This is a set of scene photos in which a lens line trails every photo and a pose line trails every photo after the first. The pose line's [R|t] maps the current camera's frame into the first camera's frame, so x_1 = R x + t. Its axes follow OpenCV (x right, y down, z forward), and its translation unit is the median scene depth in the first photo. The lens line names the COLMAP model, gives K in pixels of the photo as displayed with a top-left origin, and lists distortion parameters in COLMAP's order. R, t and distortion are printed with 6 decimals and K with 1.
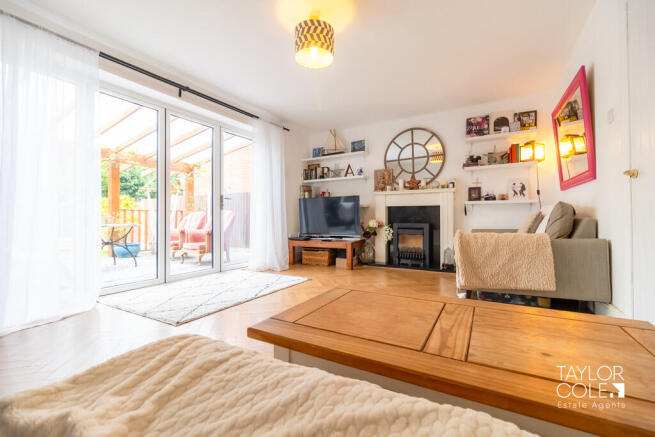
lens RADIAL K [[286.4, 0, 330.5], [0, 286.4, 216.3], [0, 0, 1]] dist [-0.002897, -0.001040]
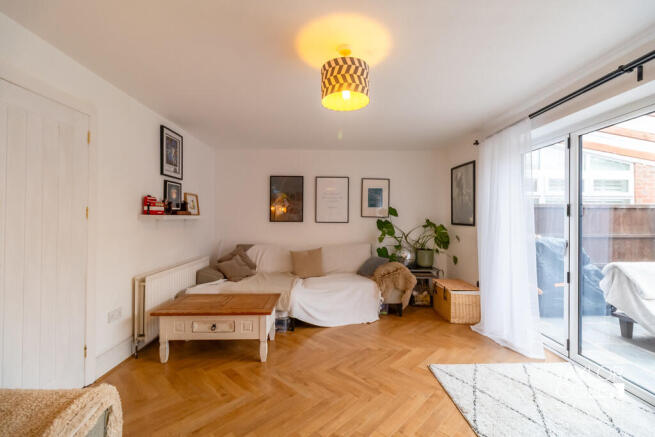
lens RADIAL K [[286.4, 0, 328.1], [0, 286.4, 219.8], [0, 0, 1]] dist [-0.002897, -0.001040]
pose [[-0.863106, 0.004629, -0.505002, 0.175633], [0.003225, 0.999988, 0.003656, -0.097796], [0.505013, 0.001527, -0.863110, 0.750359]]
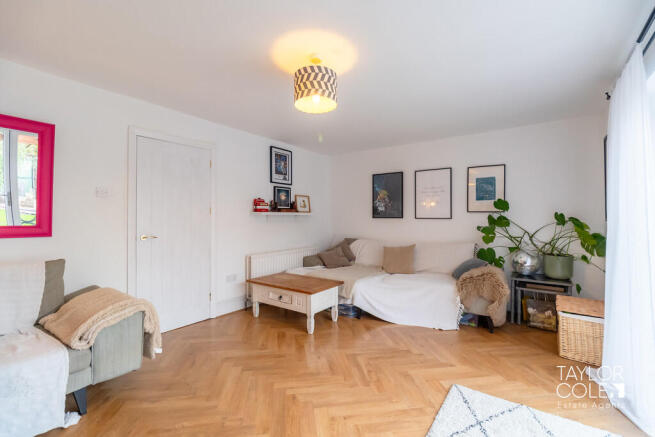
lens RADIAL K [[286.4, 0, 327.4], [0, 286.4, 221.6], [0, 0, 1]] dist [-0.002897, -0.001040]
pose [[-0.991777, 0.004448, 0.127904, -0.095468], [0.005395, 0.999961, 0.007057, -0.084751], [-0.127868, 0.007689, -0.991761, 0.846334]]
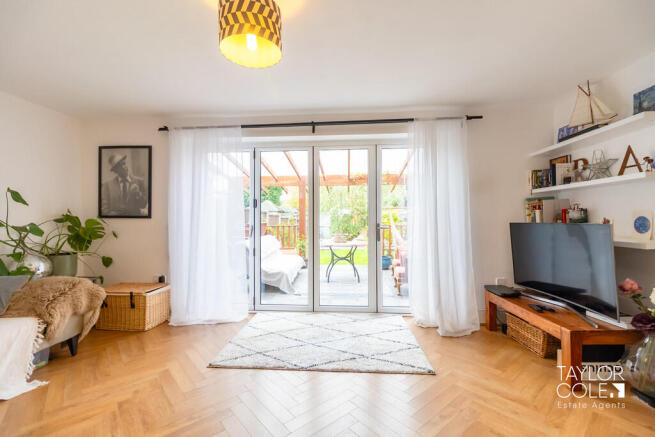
lens RADIAL K [[286.4, 0, 331.8], [0, 286.4, 217.8], [0, 0, 1]] dist [-0.002897, -0.001040]
pose [[0.425358, 0.003463, -0.905018, 0.268805], [0.009053, 0.999926, 0.008081, -0.079268], [0.904980, -0.011630, 0.425296, 0.398376]]
